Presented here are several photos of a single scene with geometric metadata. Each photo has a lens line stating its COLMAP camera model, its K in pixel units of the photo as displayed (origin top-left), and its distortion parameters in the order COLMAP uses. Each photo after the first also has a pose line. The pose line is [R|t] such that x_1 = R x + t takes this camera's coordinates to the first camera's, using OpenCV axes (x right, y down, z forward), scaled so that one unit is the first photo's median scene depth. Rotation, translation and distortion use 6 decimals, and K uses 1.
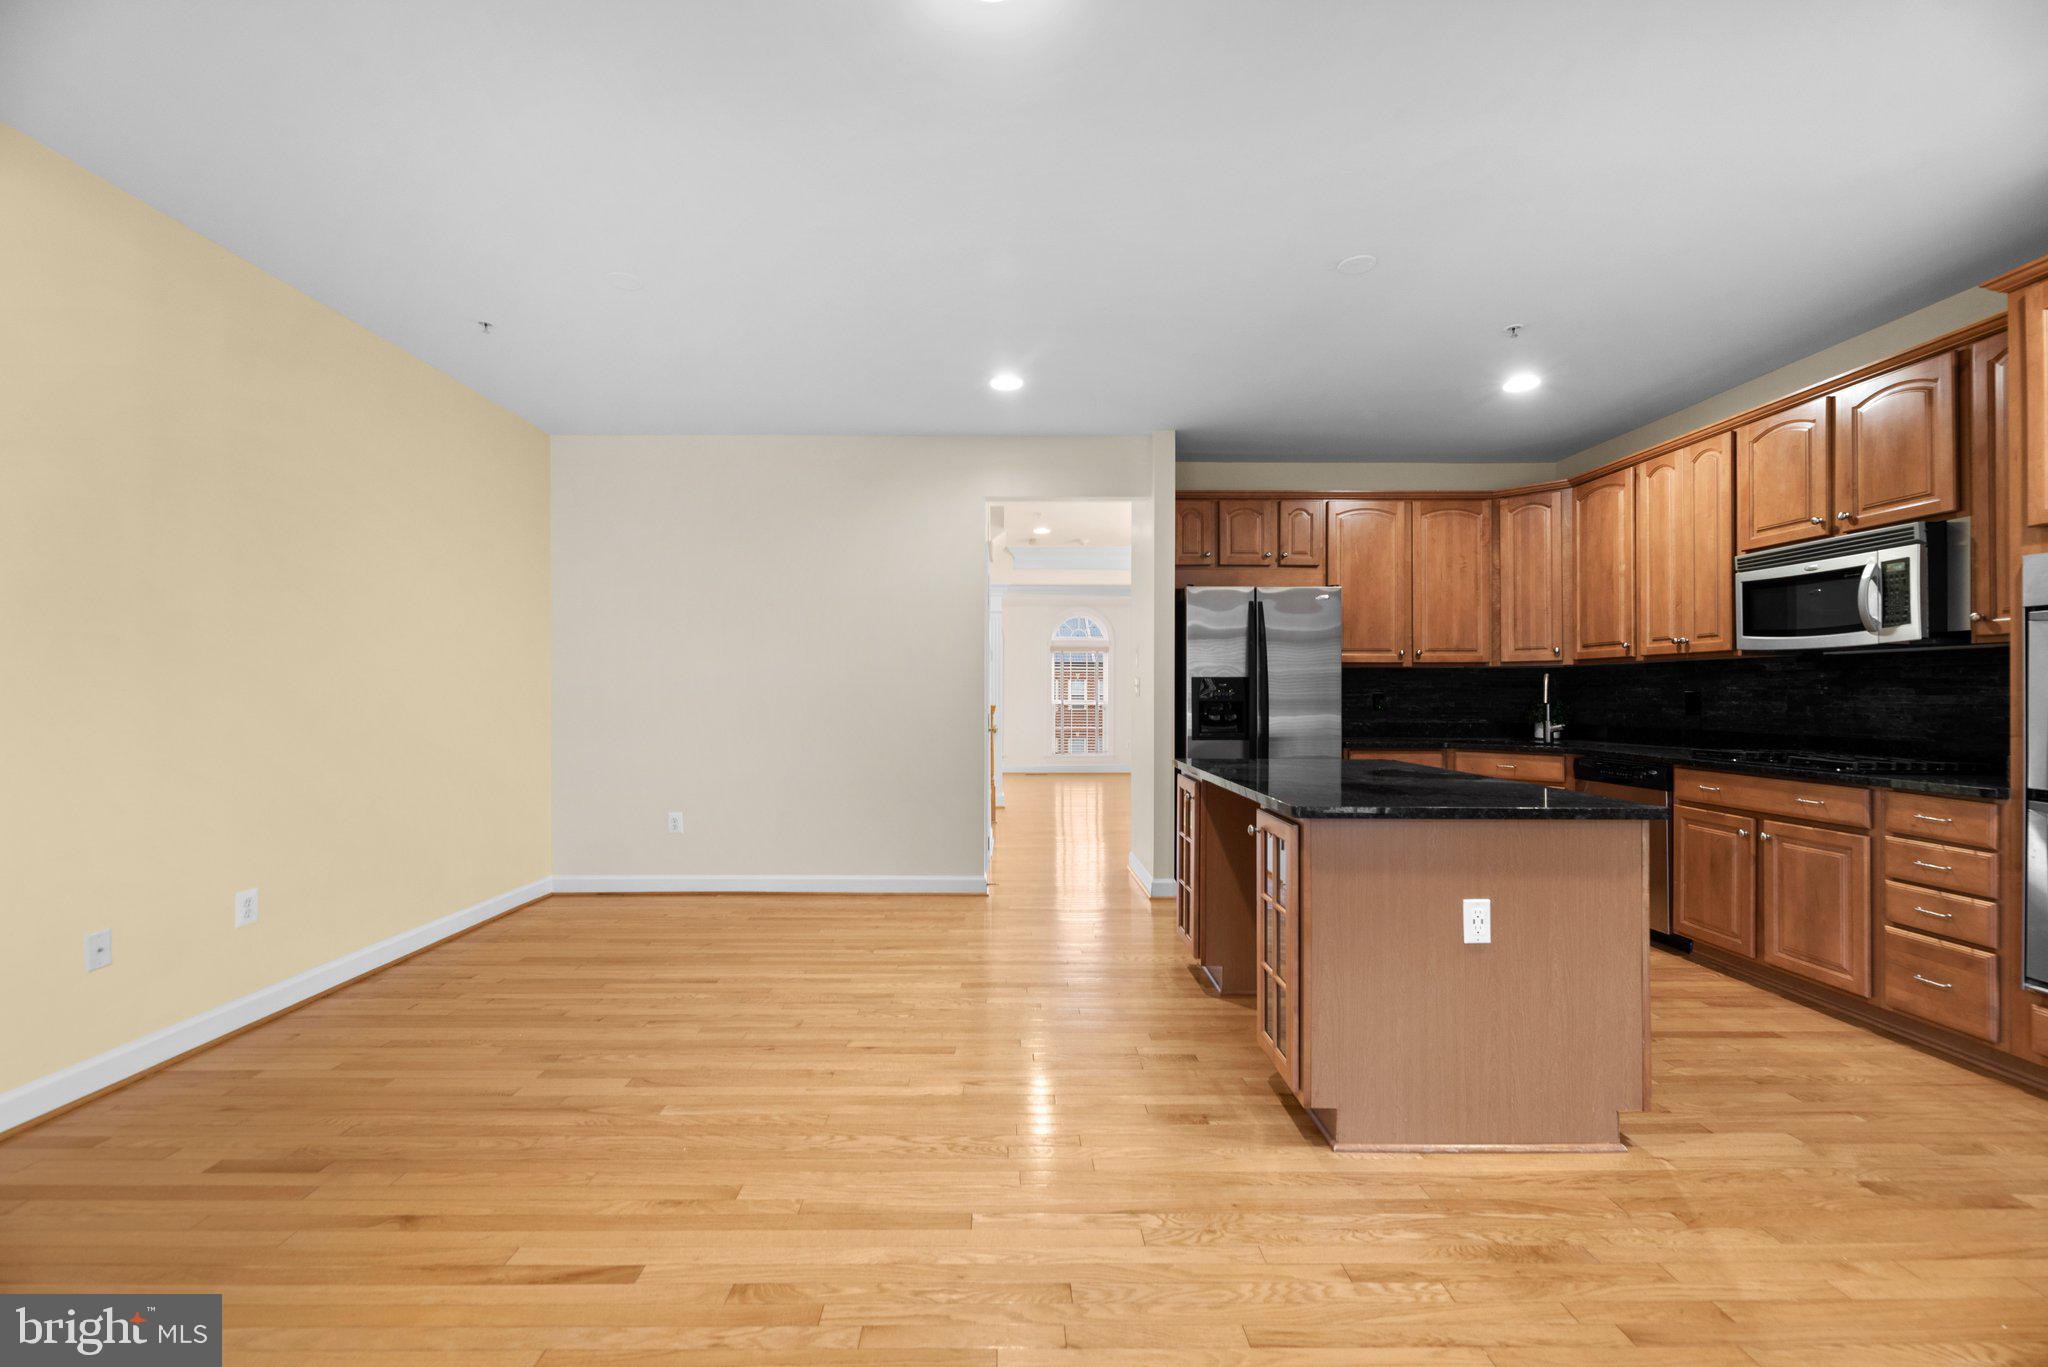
lens RADIAL K [[832.9, 0, 997.6], [0, 832.9, 688.7], [0, 0, 1]] dist [-0.002498, 0.002340]
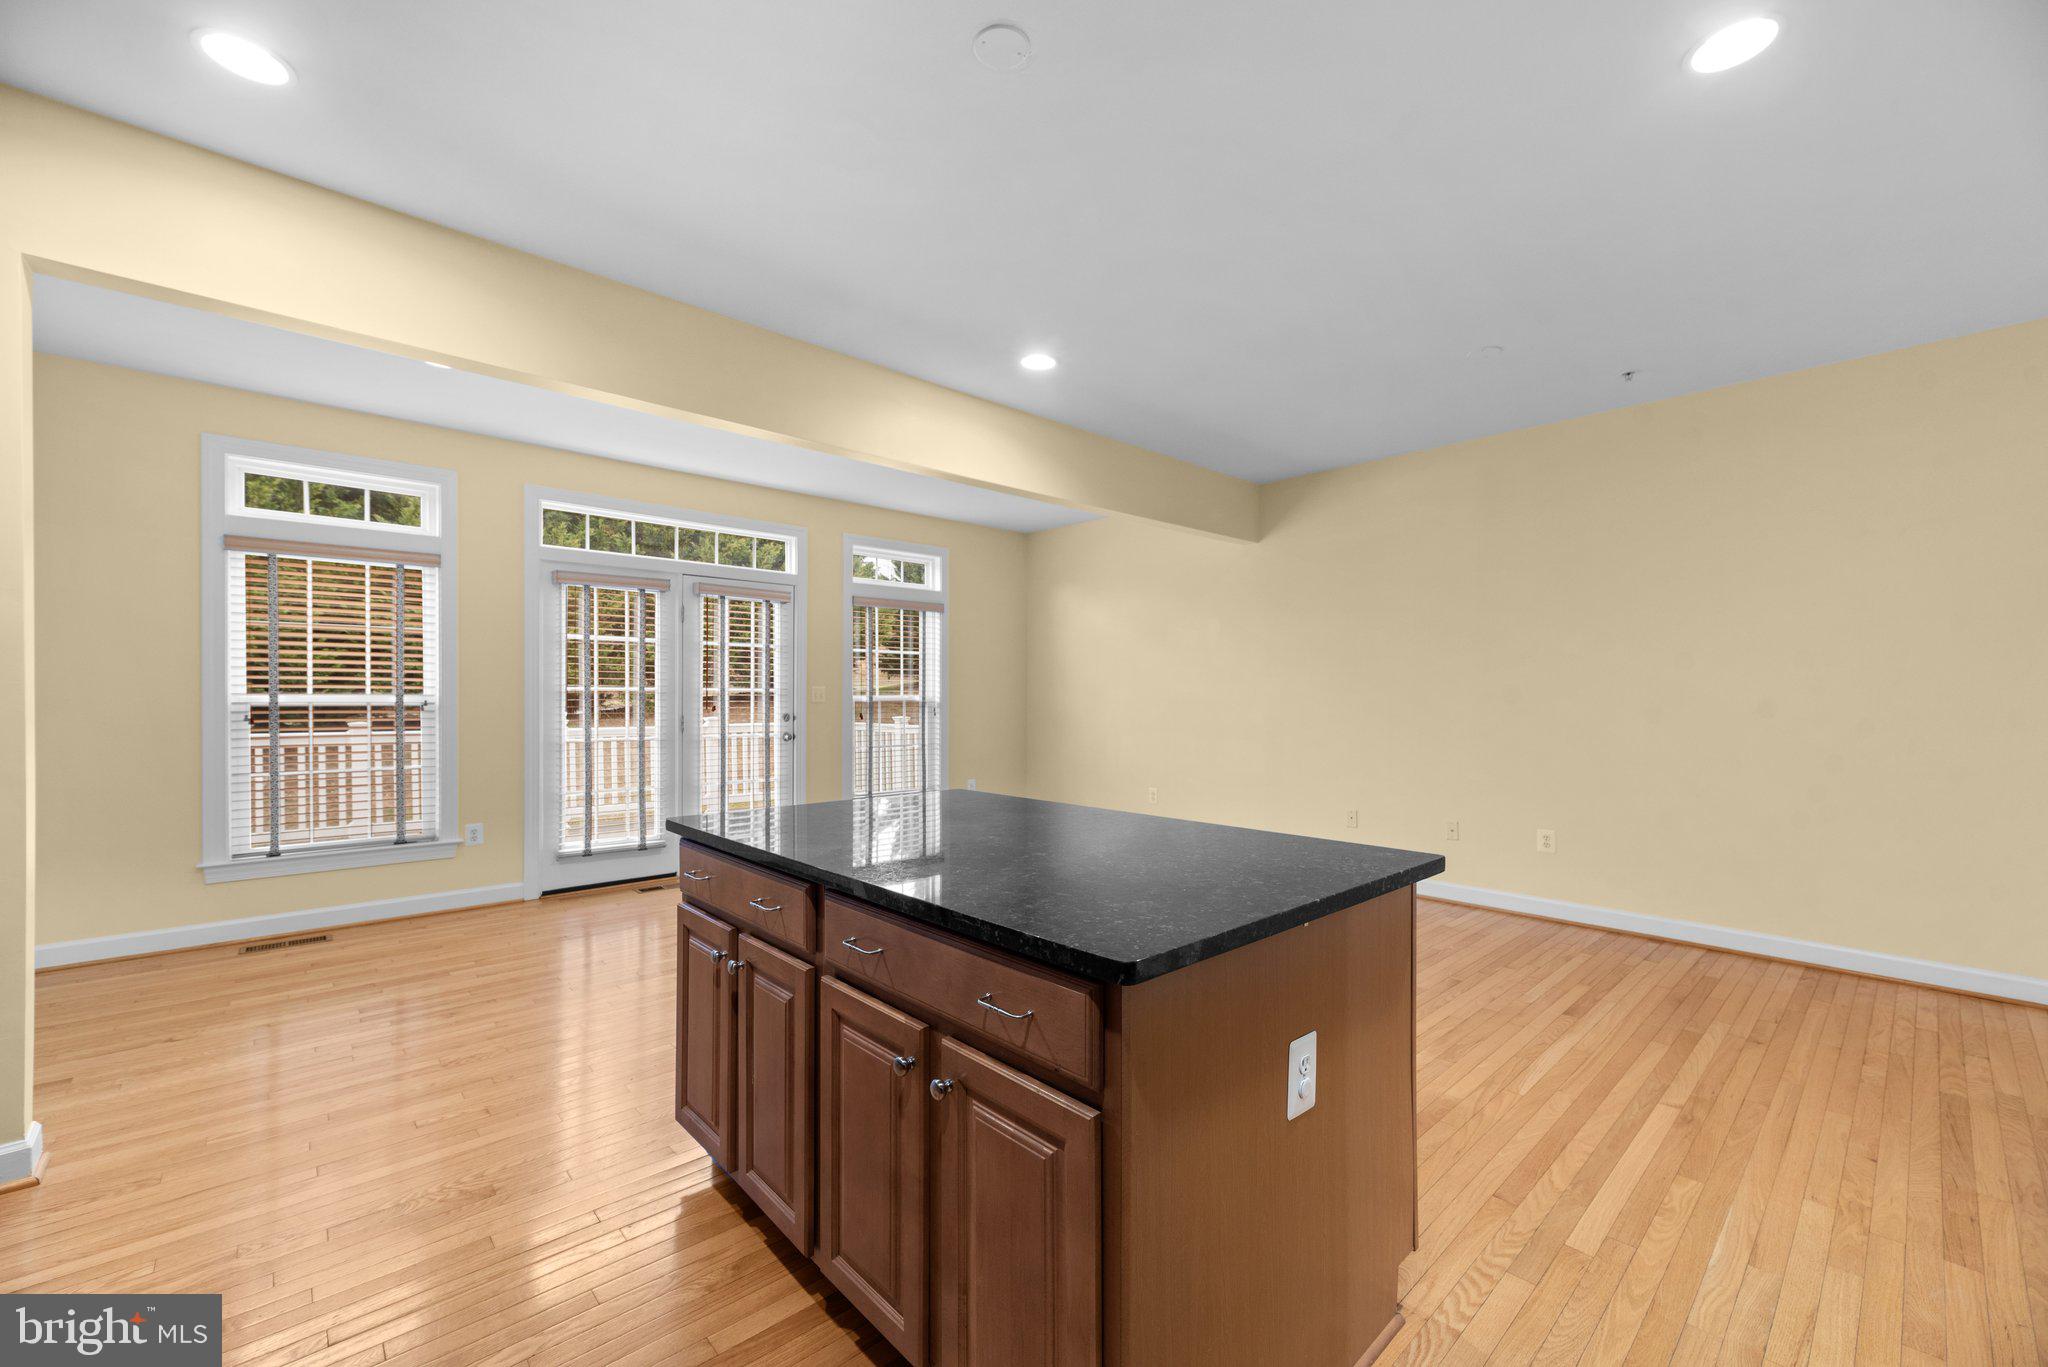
lens RADIAL K [[832.9, 0, 1016.1], [0, 832.9, 695.7], [0, 0, 1]] dist [-0.002498, 0.002340]
pose [[-0.735243, -0.001035, -0.677803, 0.701876], [0.000468, 0.999998, -0.002035, -0.001295], [0.677803, -0.001813, -0.735241, 1.201517]]
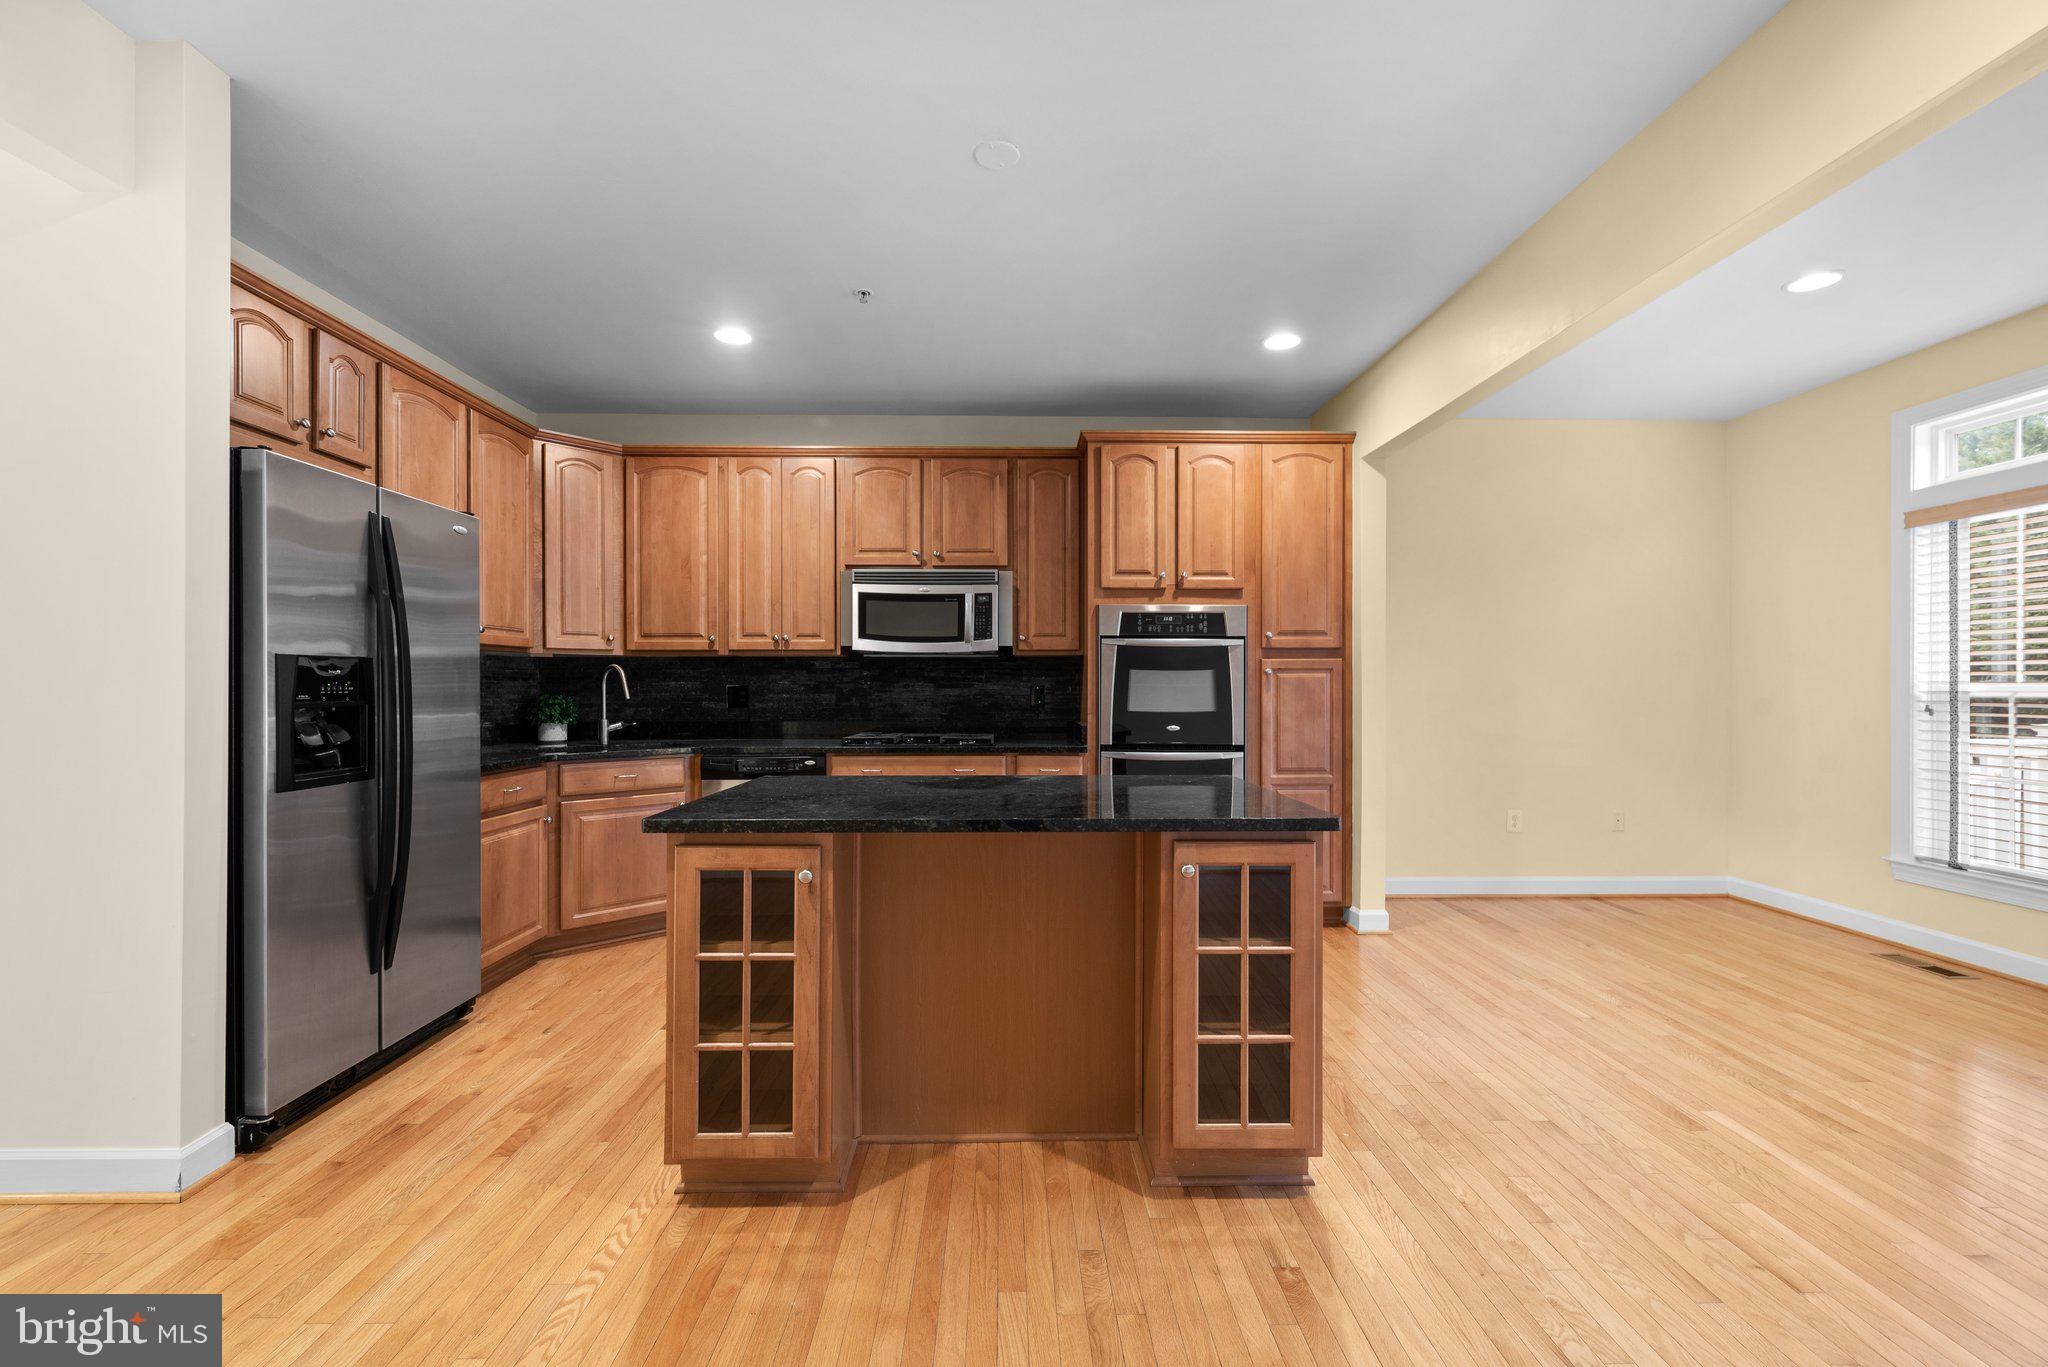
lens RADIAL K [[856.8, 0, 1026.7], [0, 856.8, 681.3], [0, 0, 1]] dist [0.000845, 0.000513]
pose [[-0.035687, 0.005491, 0.999348, -0.320178], [-0.004369, 0.999974, -0.005651, 0.002957], [-0.999353, -0.004568, -0.035662, 0.808520]]
